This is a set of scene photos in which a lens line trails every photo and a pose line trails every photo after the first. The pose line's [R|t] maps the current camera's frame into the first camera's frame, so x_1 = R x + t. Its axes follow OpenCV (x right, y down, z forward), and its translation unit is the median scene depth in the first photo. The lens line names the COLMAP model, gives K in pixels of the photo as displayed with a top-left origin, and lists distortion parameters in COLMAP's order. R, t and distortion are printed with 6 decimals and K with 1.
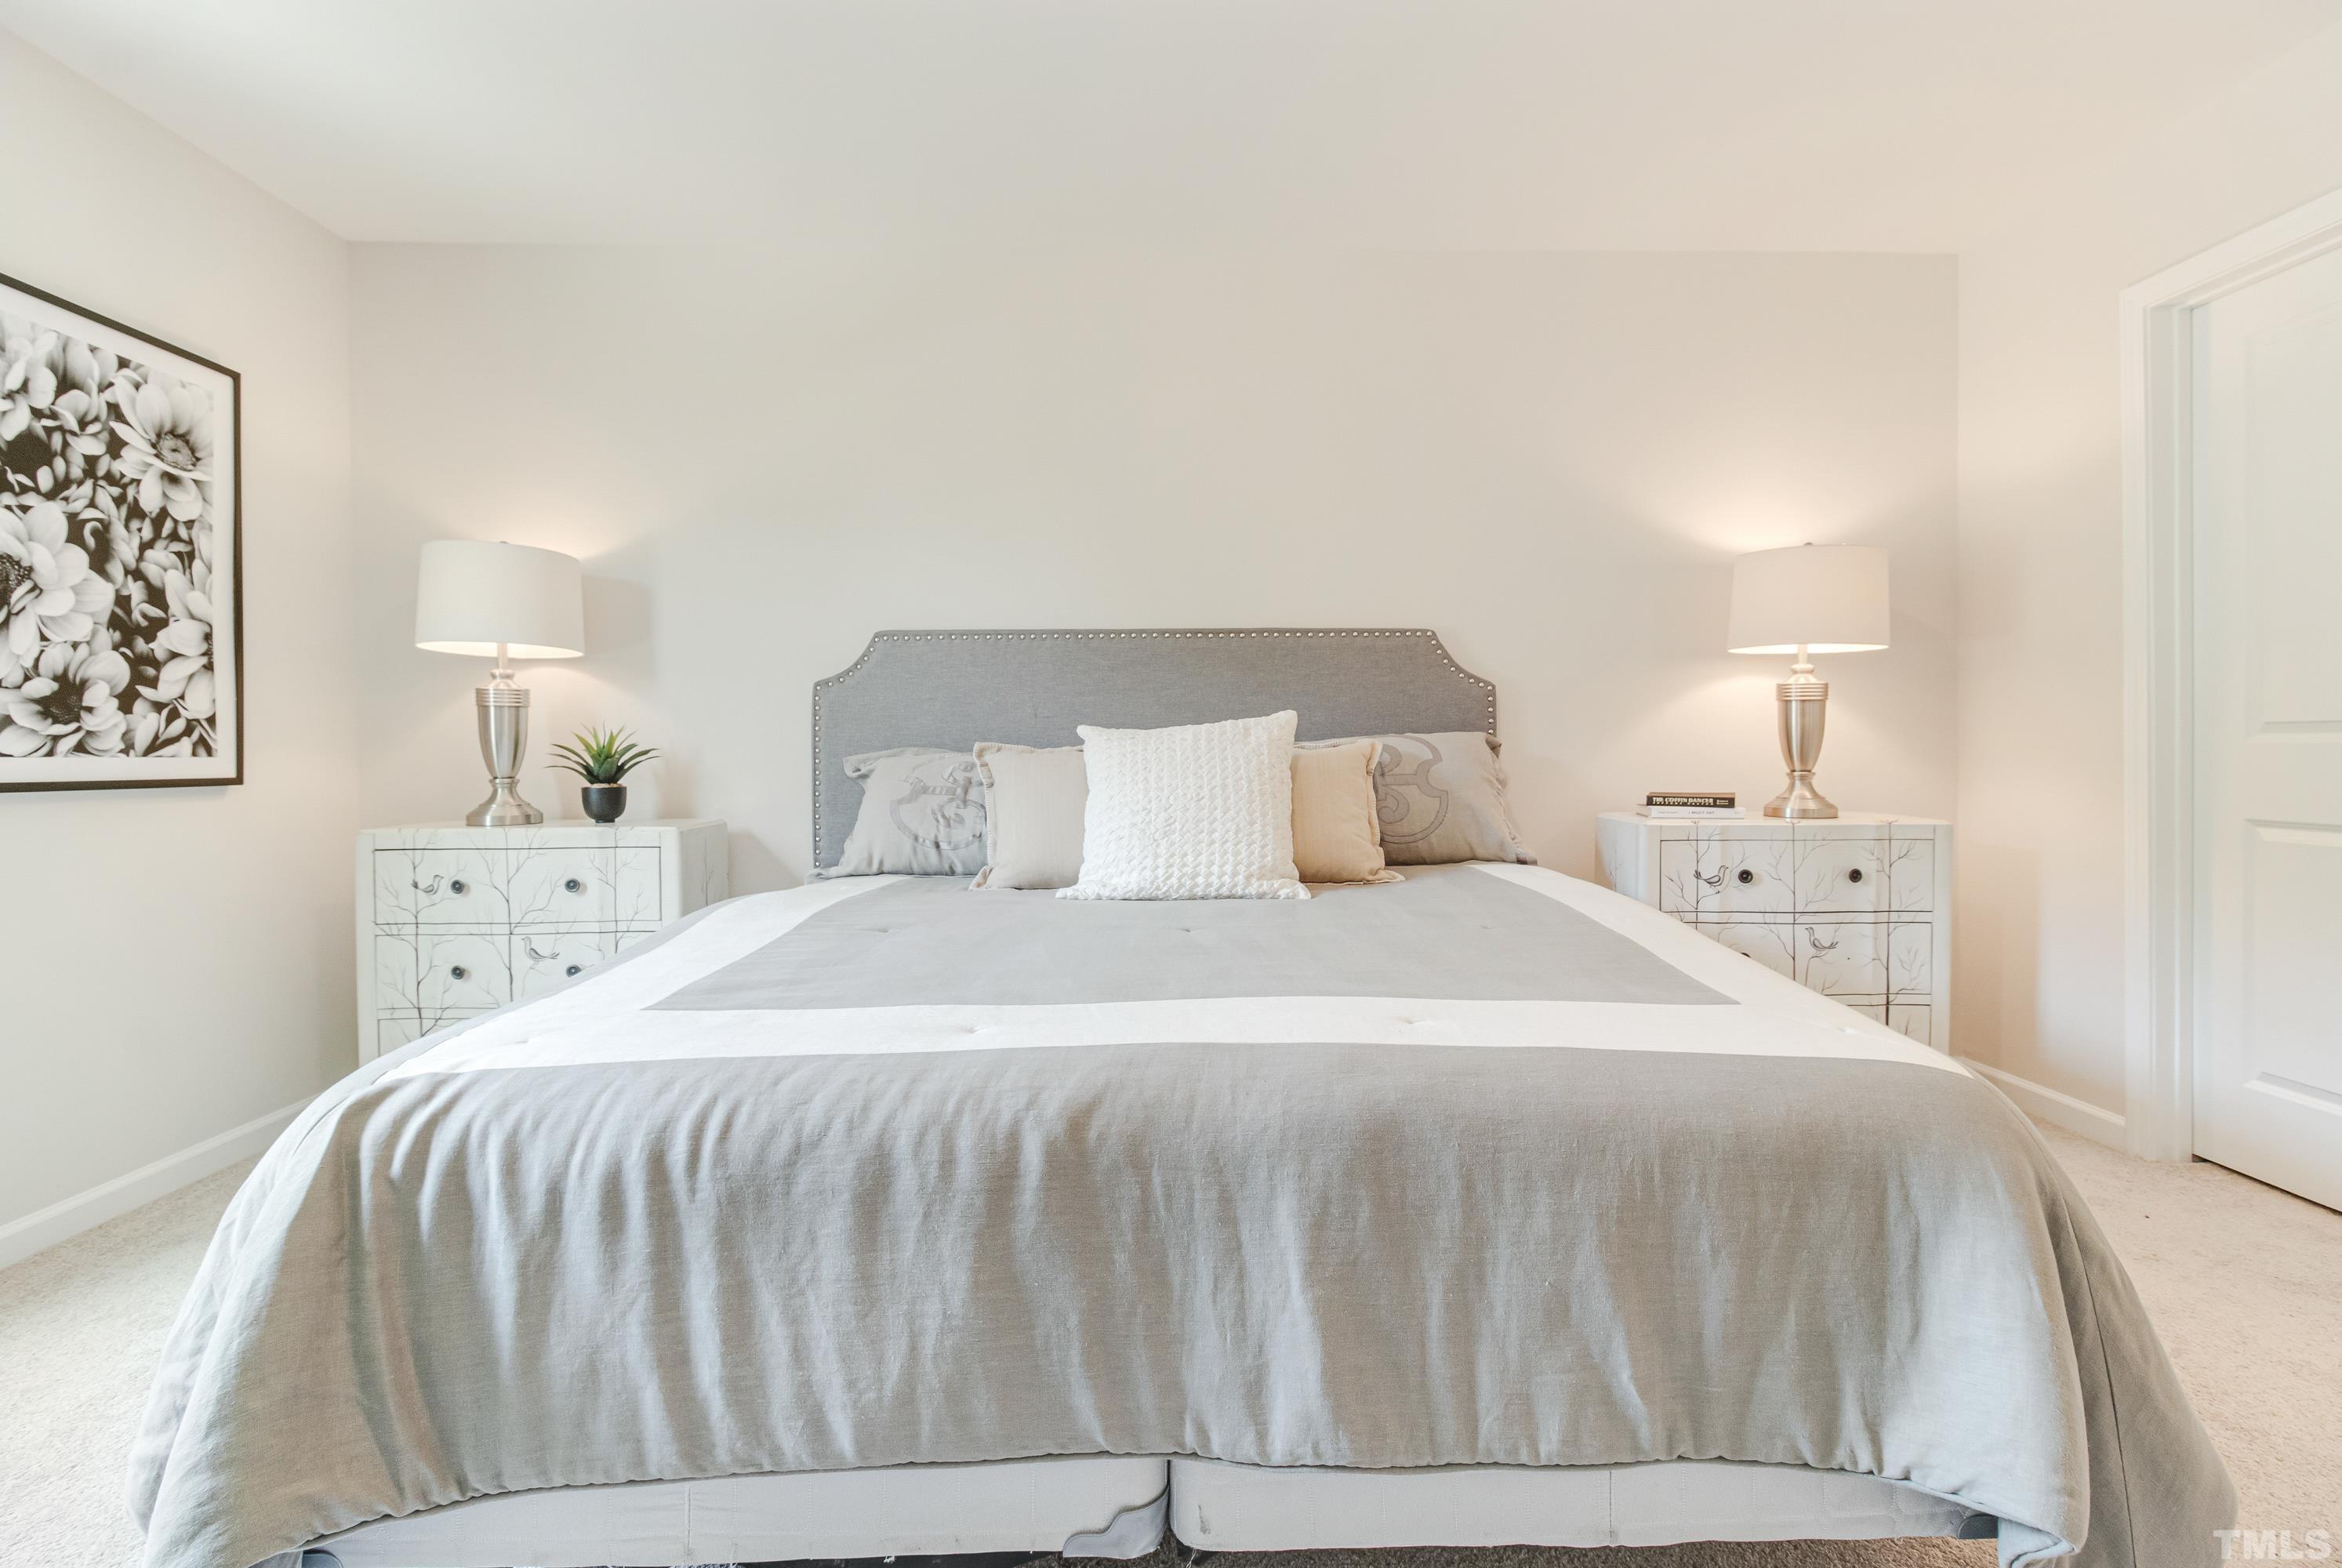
lens RADIAL K [[1107.2, 0, 1175.9], [0, 1107.2, 759.4], [0, 0, 1]] dist [0.028293, -0.017050]
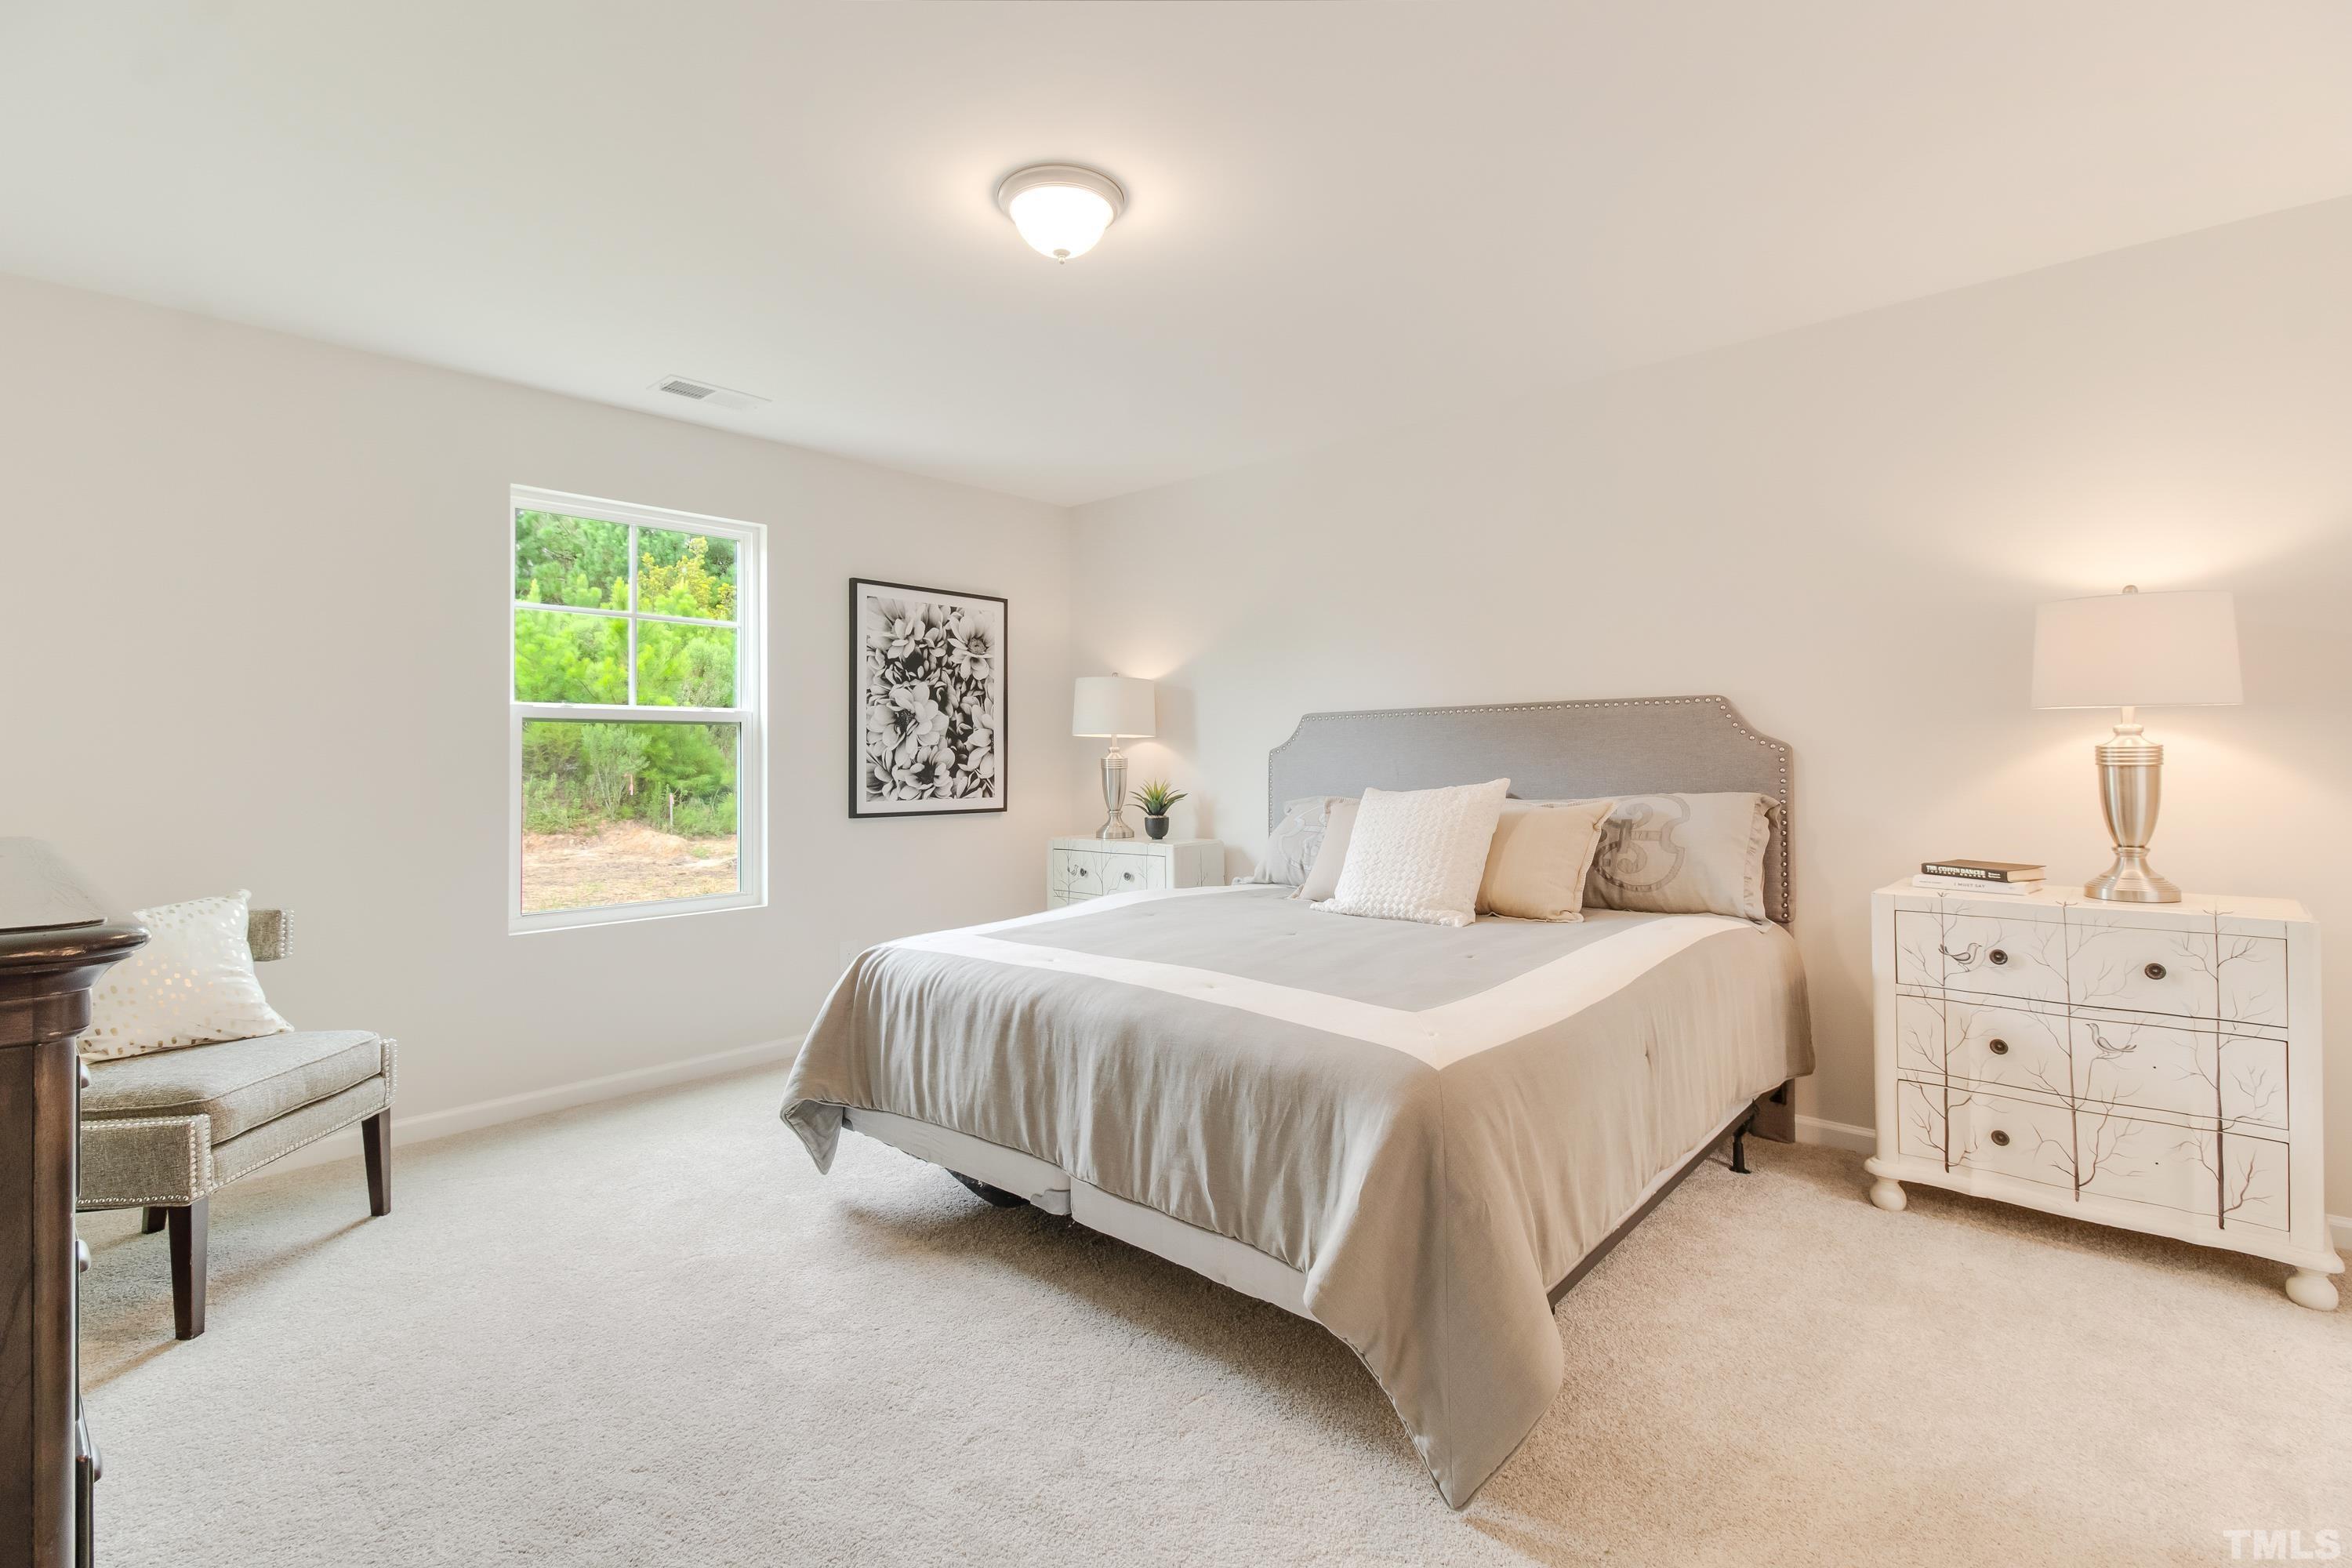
lens RADIAL K [[1092.4, 0, 1185.3], [0, 1092.4, 726.9], [0, 0, 1]] dist [0.008551, -0.000985]
pose [[0.722779, -0.023024, -0.690696, 0.730428], [-0.000234, 0.999437, -0.033560, -0.063276], [0.691080, 0.024418, 0.722366, -0.157849]]
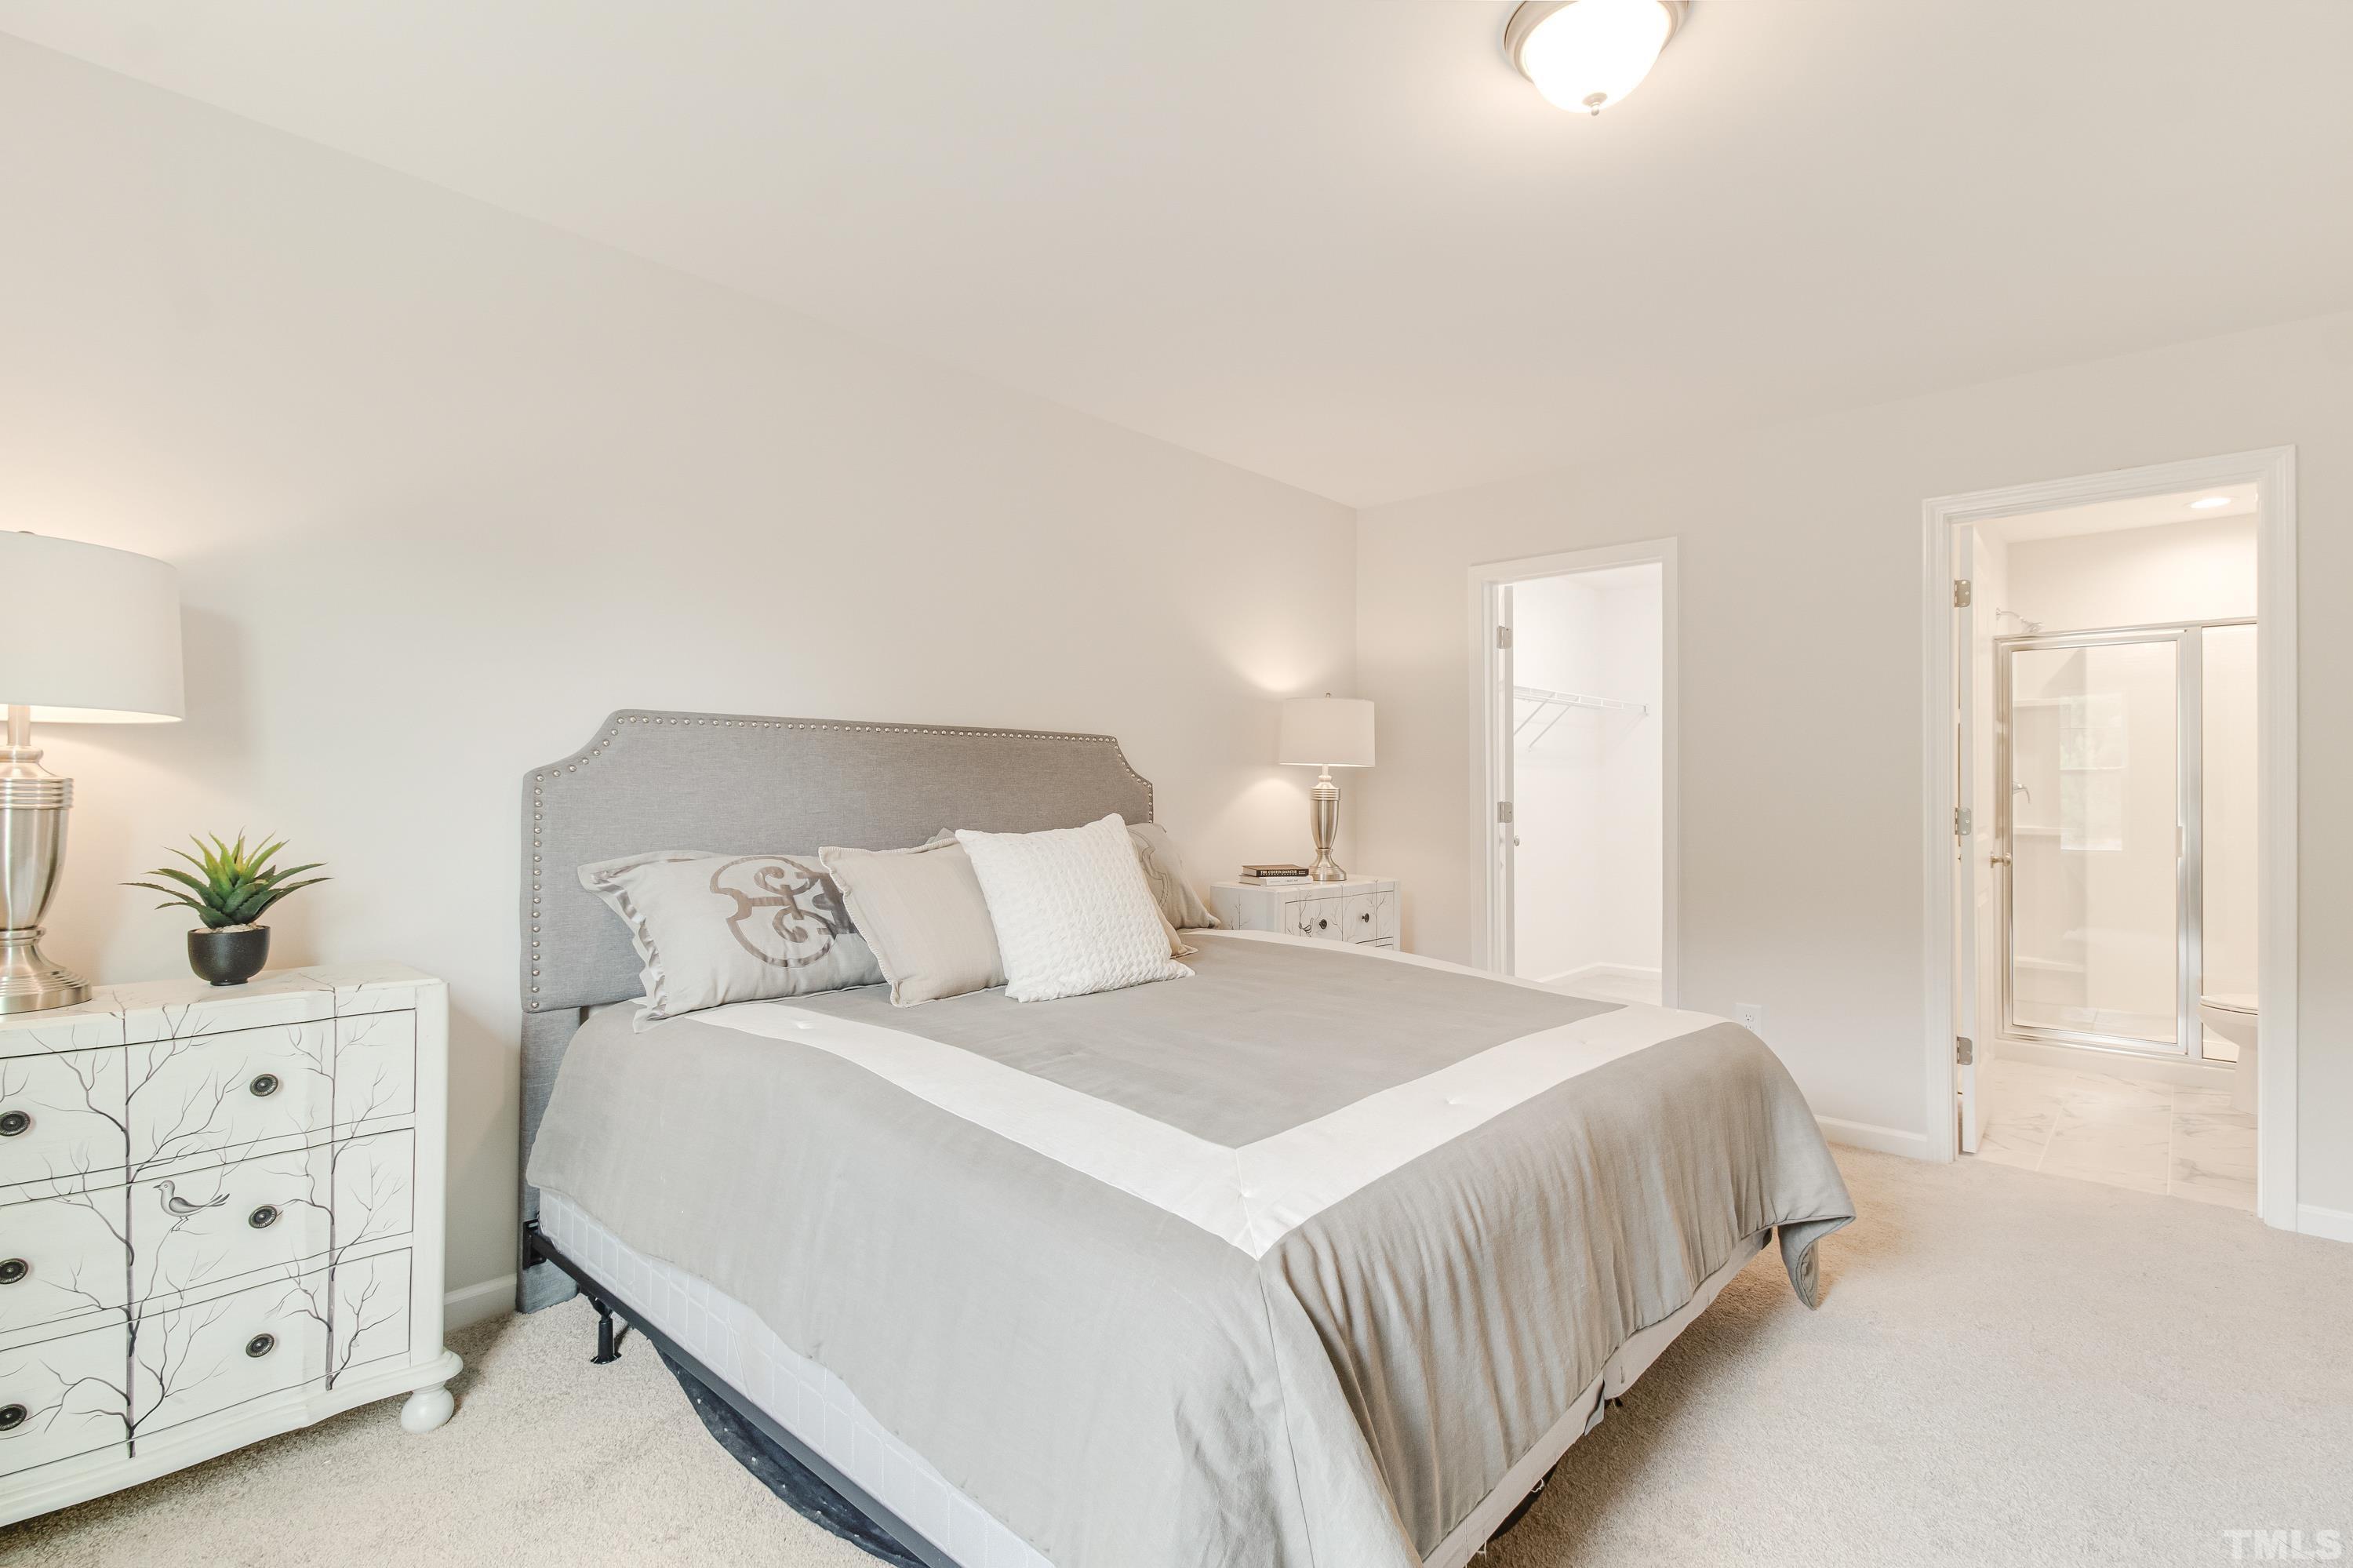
lens RADIAL K [[1091.2, 0, 1195.6], [0, 1091.2, 789.9], [0, 0, 1]] dist [0.013182, -0.000351]
pose [[0.688989, 0.008484, 0.724722, -0.688108], [0.001837, 0.999908, -0.013451, -0.054929], [-0.724769, 0.010599, 0.688910, 0.166666]]
